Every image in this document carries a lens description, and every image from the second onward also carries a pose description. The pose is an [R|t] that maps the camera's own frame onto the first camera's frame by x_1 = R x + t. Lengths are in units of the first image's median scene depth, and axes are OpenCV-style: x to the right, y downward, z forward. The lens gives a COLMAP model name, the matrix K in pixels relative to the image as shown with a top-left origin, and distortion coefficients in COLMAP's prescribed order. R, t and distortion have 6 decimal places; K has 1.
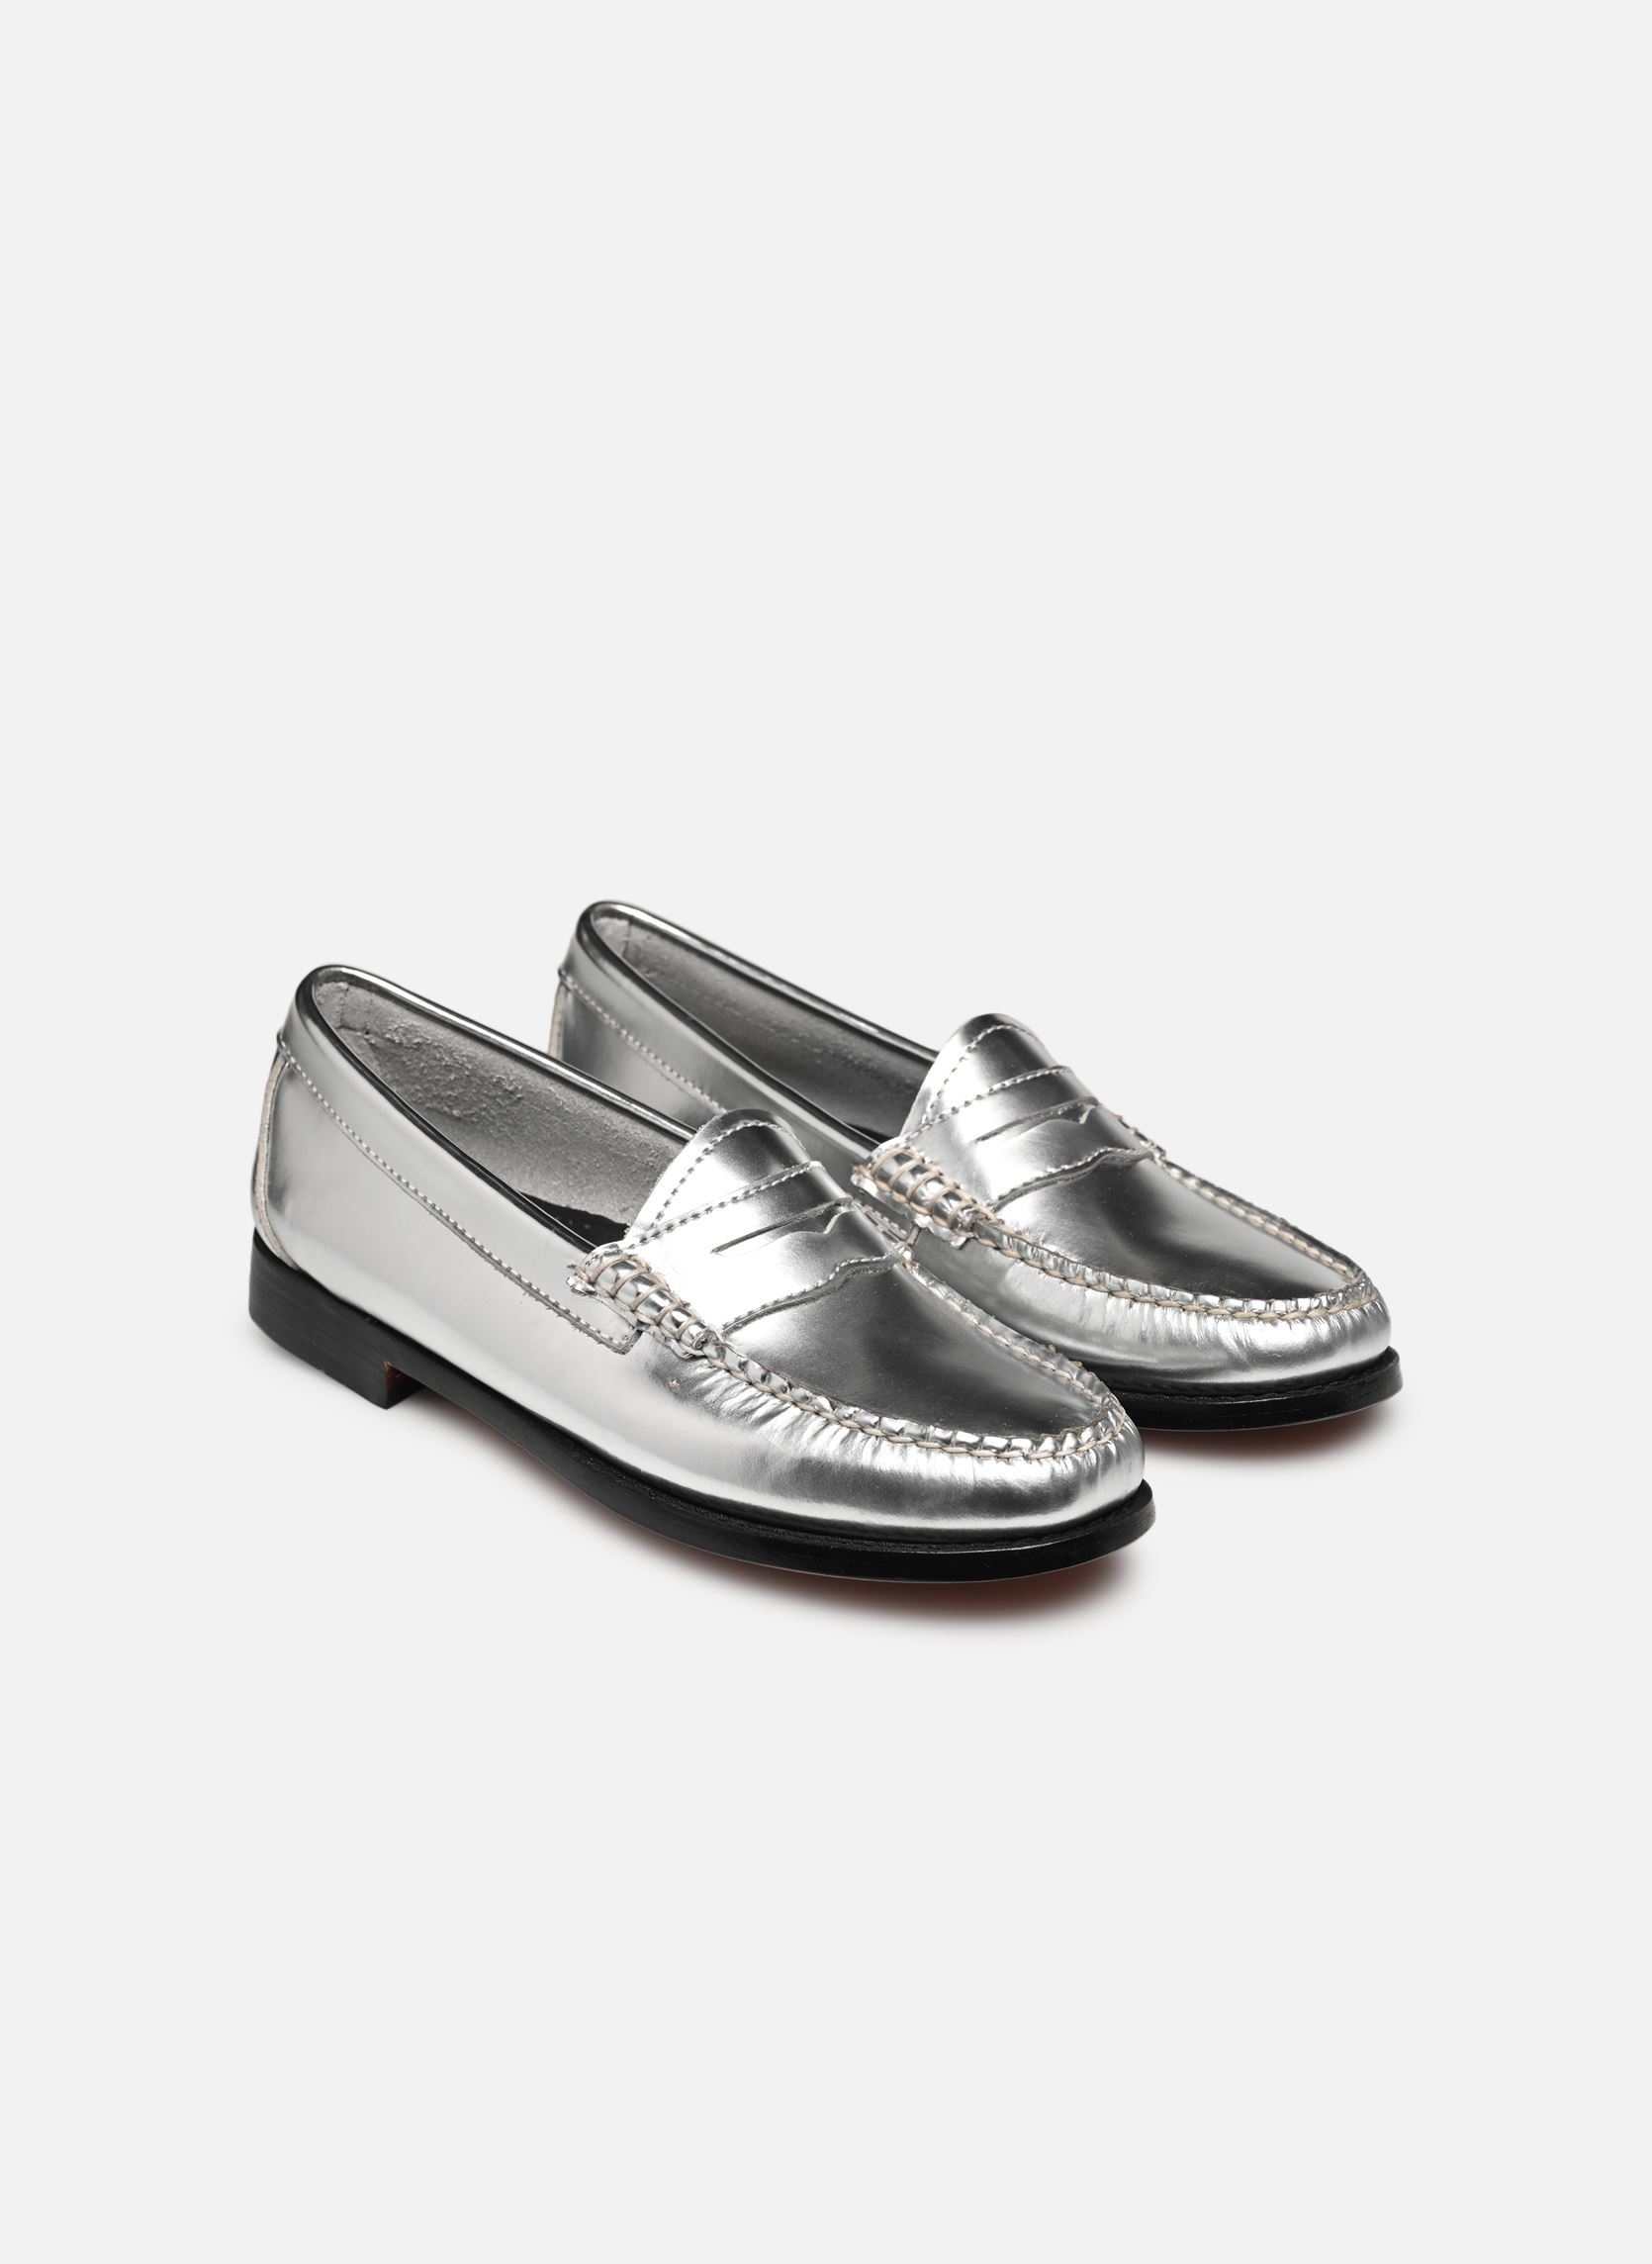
lens RADIAL K [[7226.8, 0, 831.4], [0, 7226.8, 1134.6], [0, 0, 1]] dist [0.146812, 0.000000]
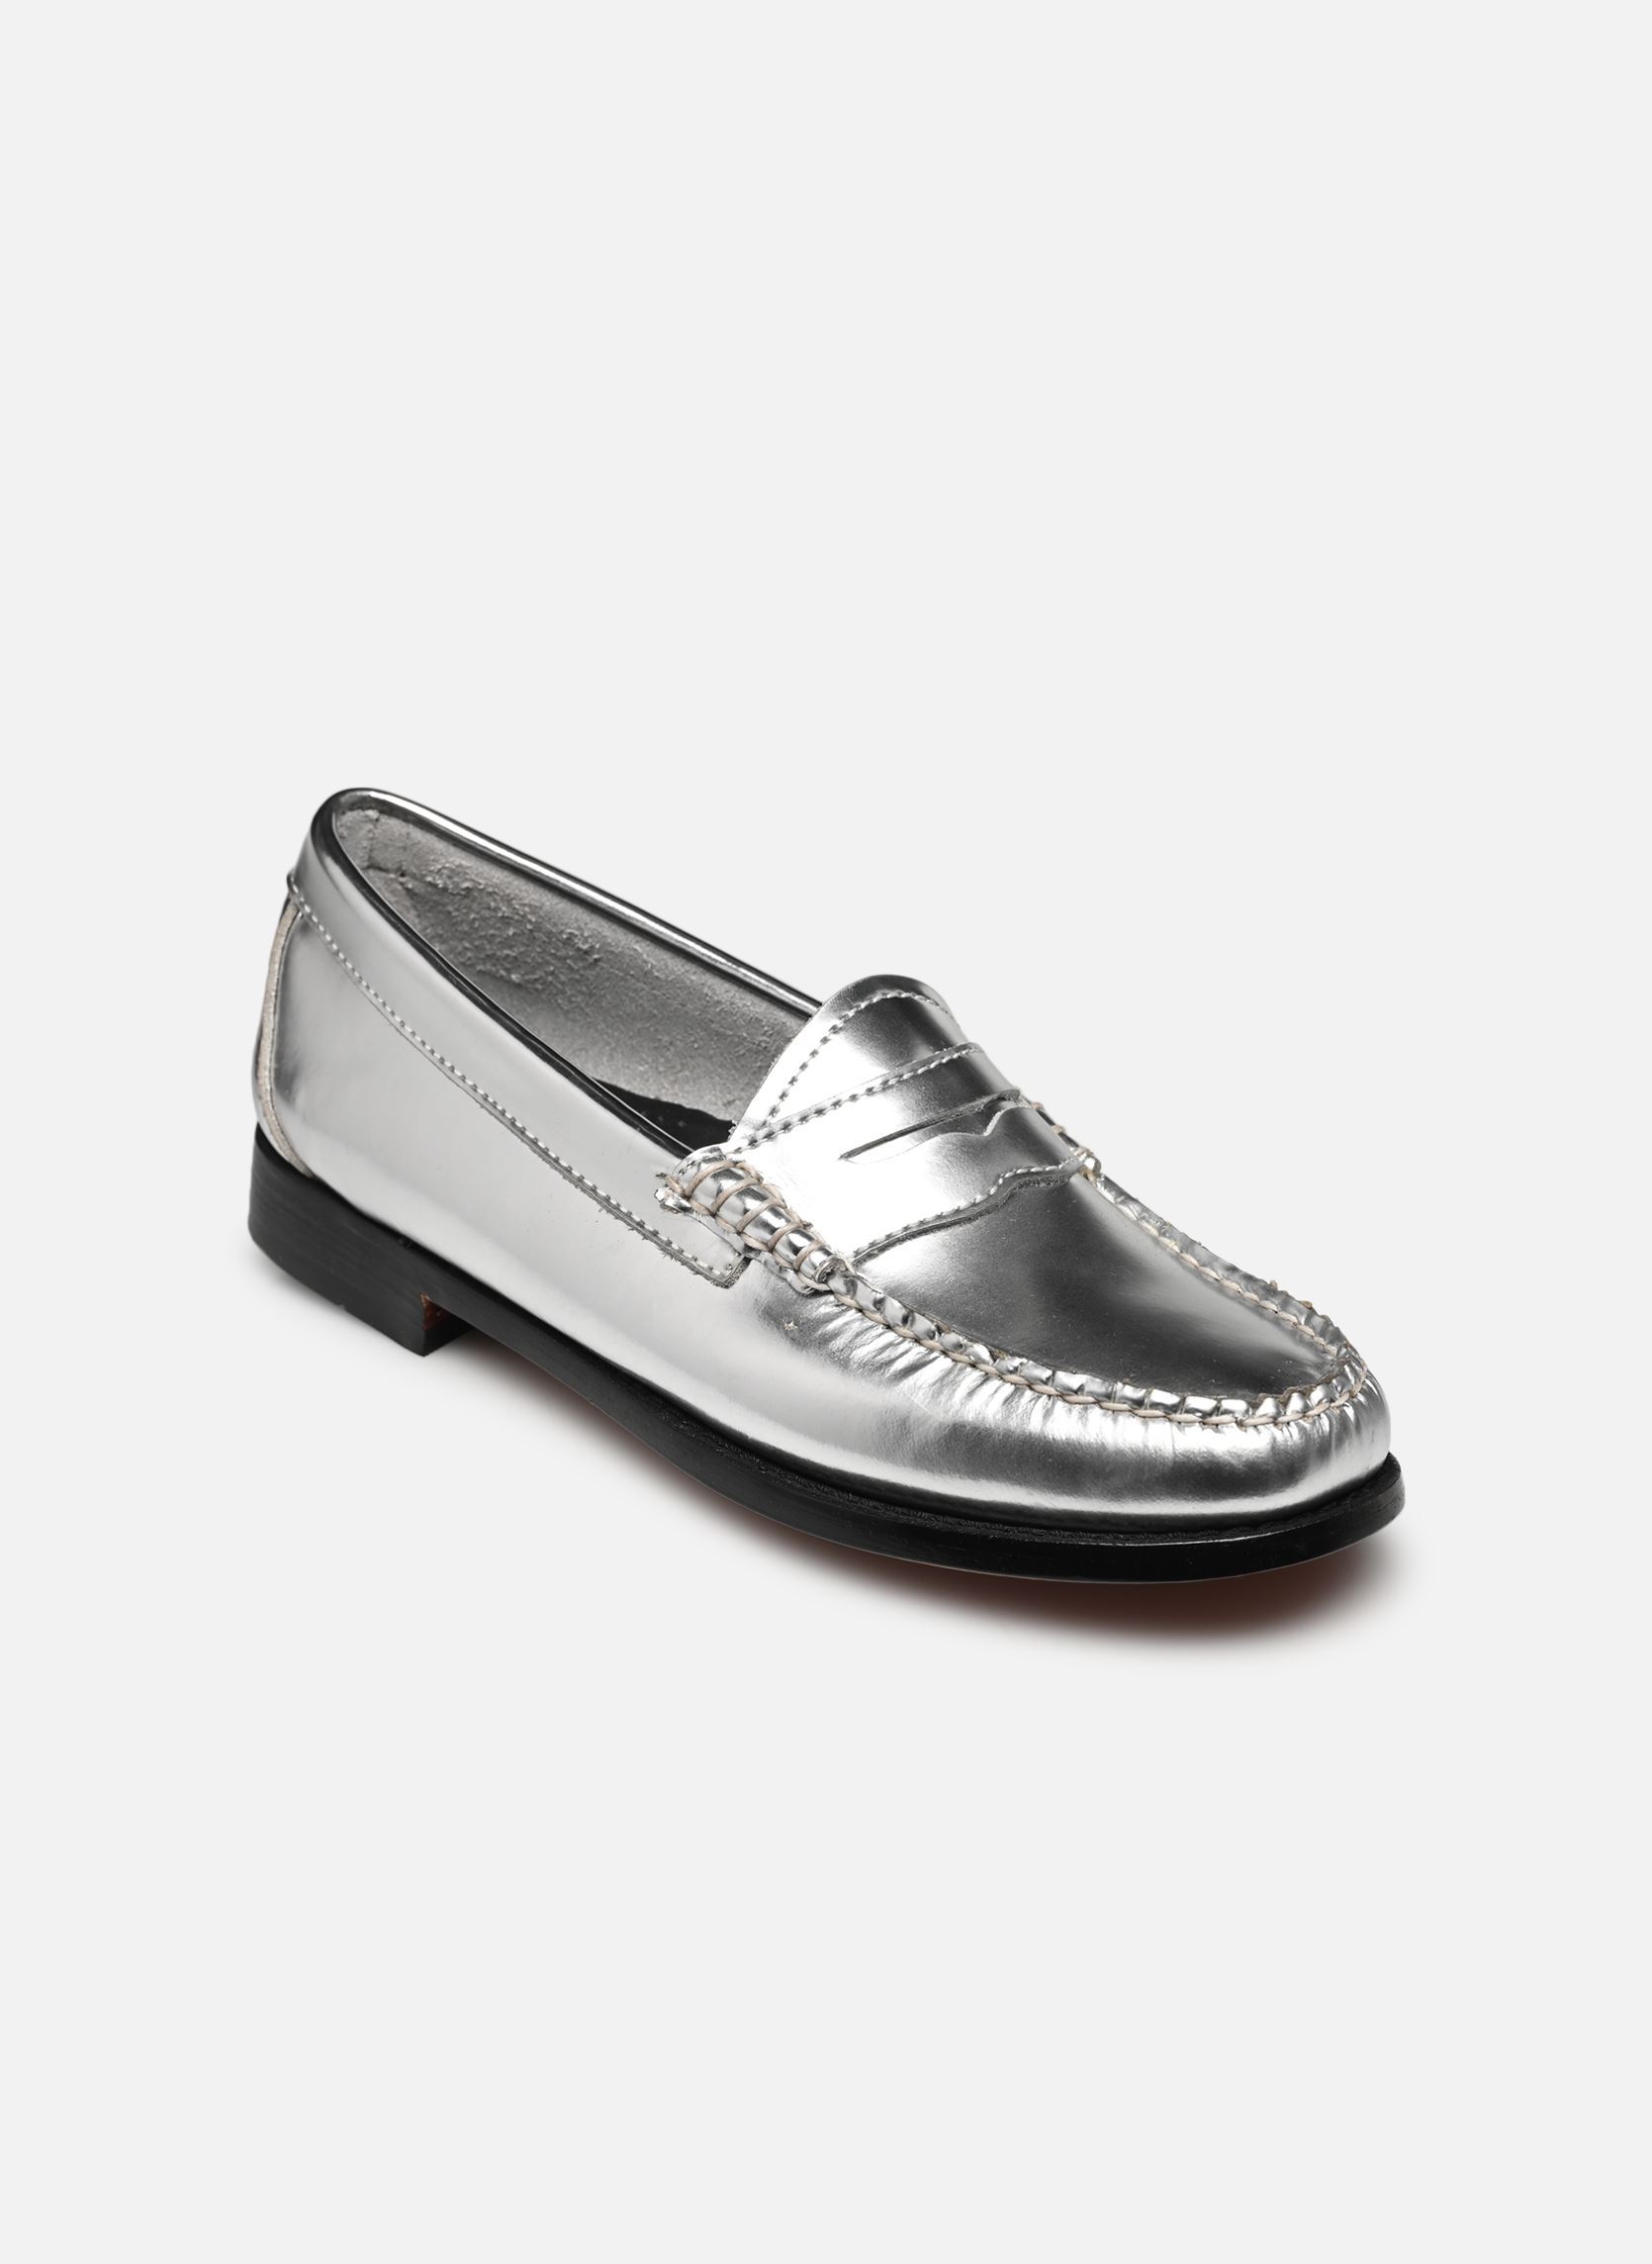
lens RADIAL K [[7226.8, 0, 820.3], [0, 7226.8, 1129.0], [0, 0, 1]] dist [0.146812, 0.000000]
pose [[0.999977, 0.006167, 0.002741, -0.020879], [-0.006114, 0.999808, -0.018641, 0.027703], [-0.002856, 0.018623, 0.999822, 0.217005]]
